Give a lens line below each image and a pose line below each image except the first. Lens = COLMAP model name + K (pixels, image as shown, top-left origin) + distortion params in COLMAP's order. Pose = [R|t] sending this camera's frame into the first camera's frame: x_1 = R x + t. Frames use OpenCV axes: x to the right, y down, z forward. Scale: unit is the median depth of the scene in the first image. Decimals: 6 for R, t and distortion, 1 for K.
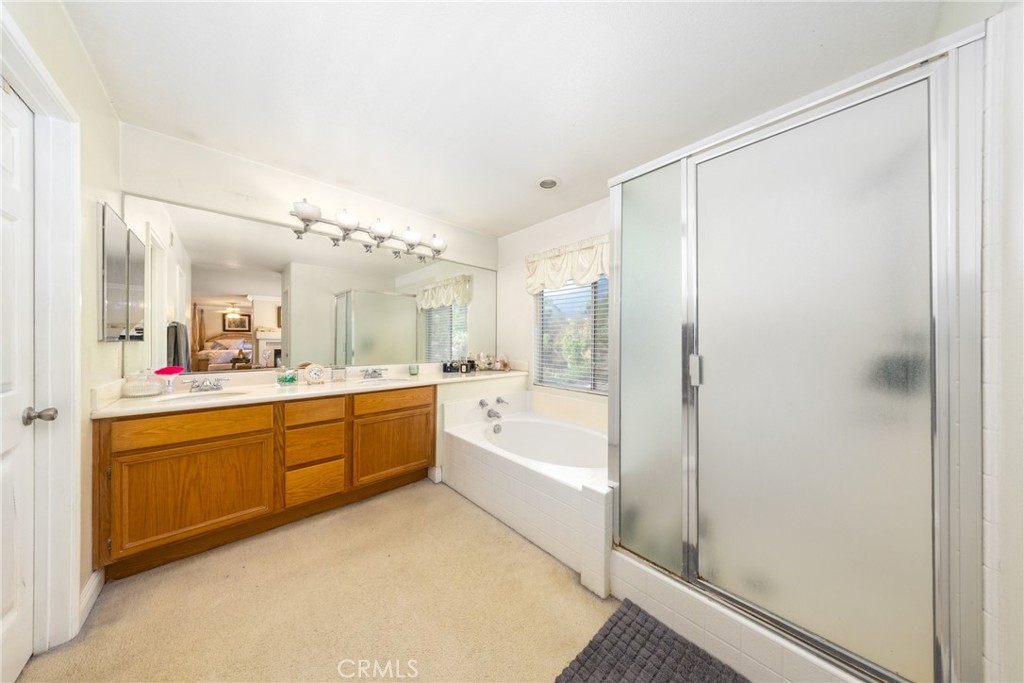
lens RADIAL K [[297.0, 0, 512.0], [0, 297.0, 341.5], [0, 0, 1]] dist [0.000193, 0.000014]
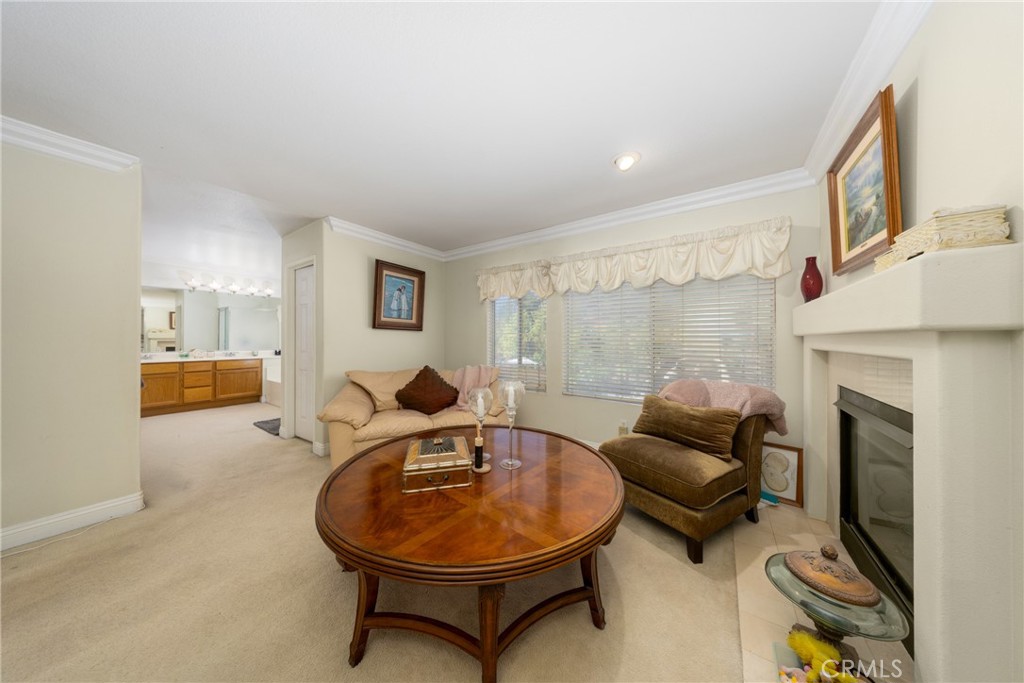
lens RADIAL K [[307.8, 0, 512.0], [0, 307.8, 341.5], [0, 0, 1]] dist [-0.000293, -0.000022]
pose [[0.983098, -0.001572, 0.183073, 1.335777], [0.001473, 0.999999, 0.000679, 0.020314], [-0.183074, -0.000398, 0.983099, -1.852123]]
